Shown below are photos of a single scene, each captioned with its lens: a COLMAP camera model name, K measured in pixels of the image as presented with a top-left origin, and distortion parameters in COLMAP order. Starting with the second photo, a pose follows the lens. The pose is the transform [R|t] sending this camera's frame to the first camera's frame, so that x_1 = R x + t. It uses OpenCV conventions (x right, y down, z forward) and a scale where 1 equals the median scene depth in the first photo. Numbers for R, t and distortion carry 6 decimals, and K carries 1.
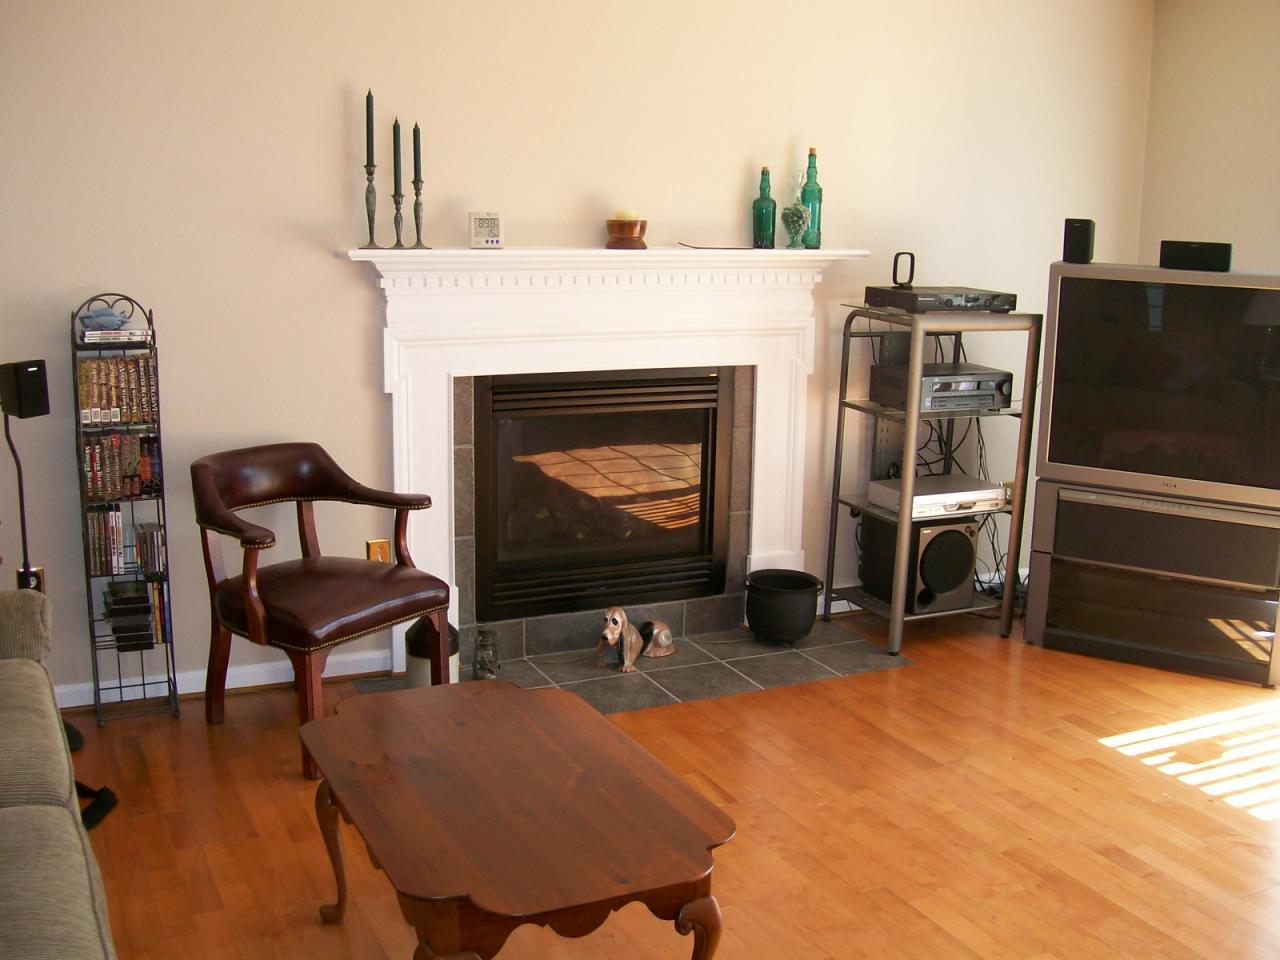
lens RADIAL K [[1380.1, 0, 641.1], [0, 1380.1, 482.4], [0, 0, 1]] dist [-0.145108, 0.000000]
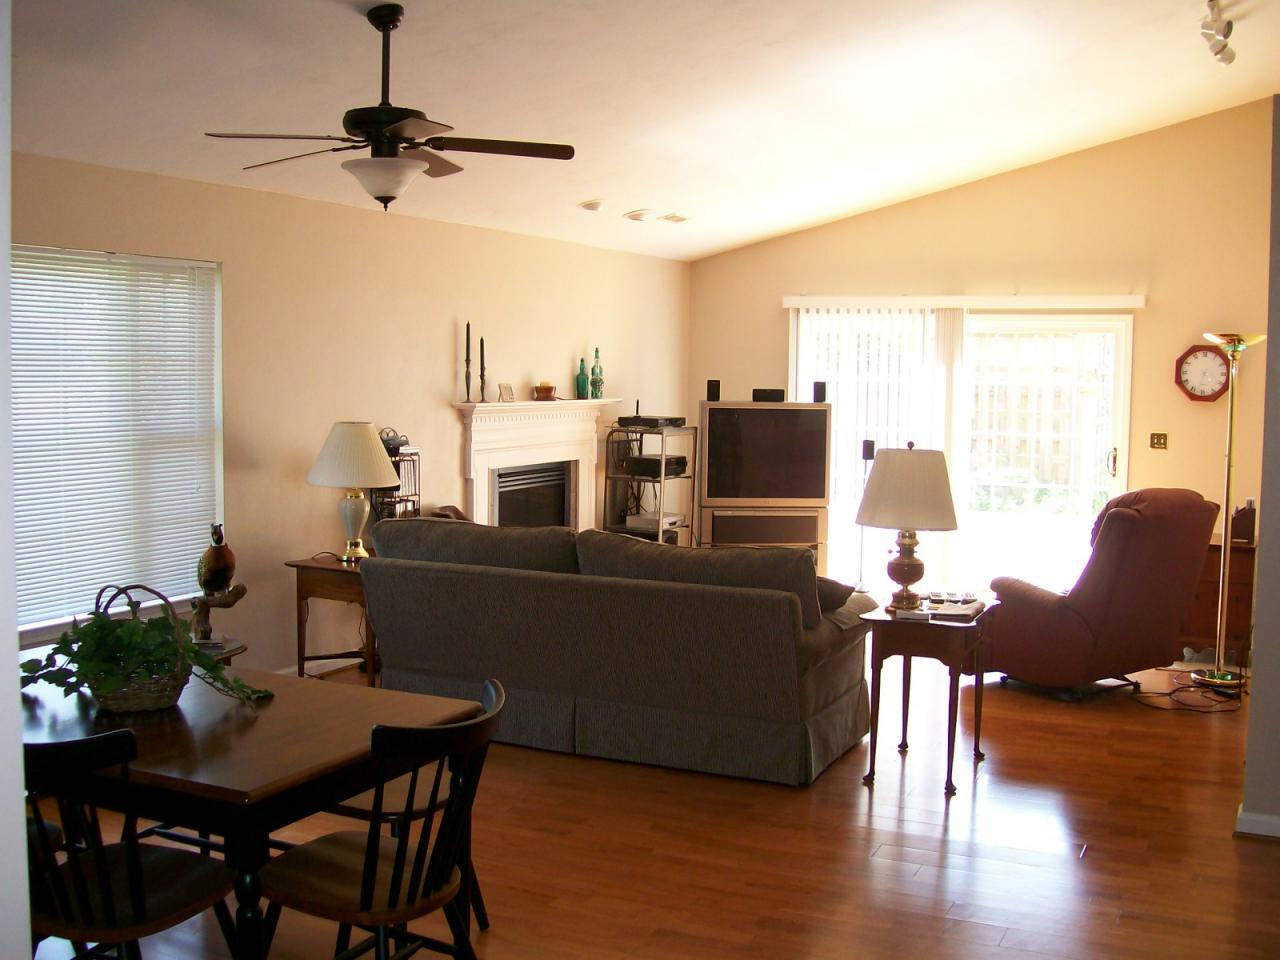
lens RADIAL K [[1380.1, 0, 640.9], [0, 1380.1, 477.6], [0, 0, 1]] dist [-0.145108, 0.000000]
pose [[0.783158, -0.057541, 0.619155, -1.091864], [0.125534, 0.989838, -0.066796, 0.083062], [-0.609019, 0.130037, 0.782423, -0.582765]]
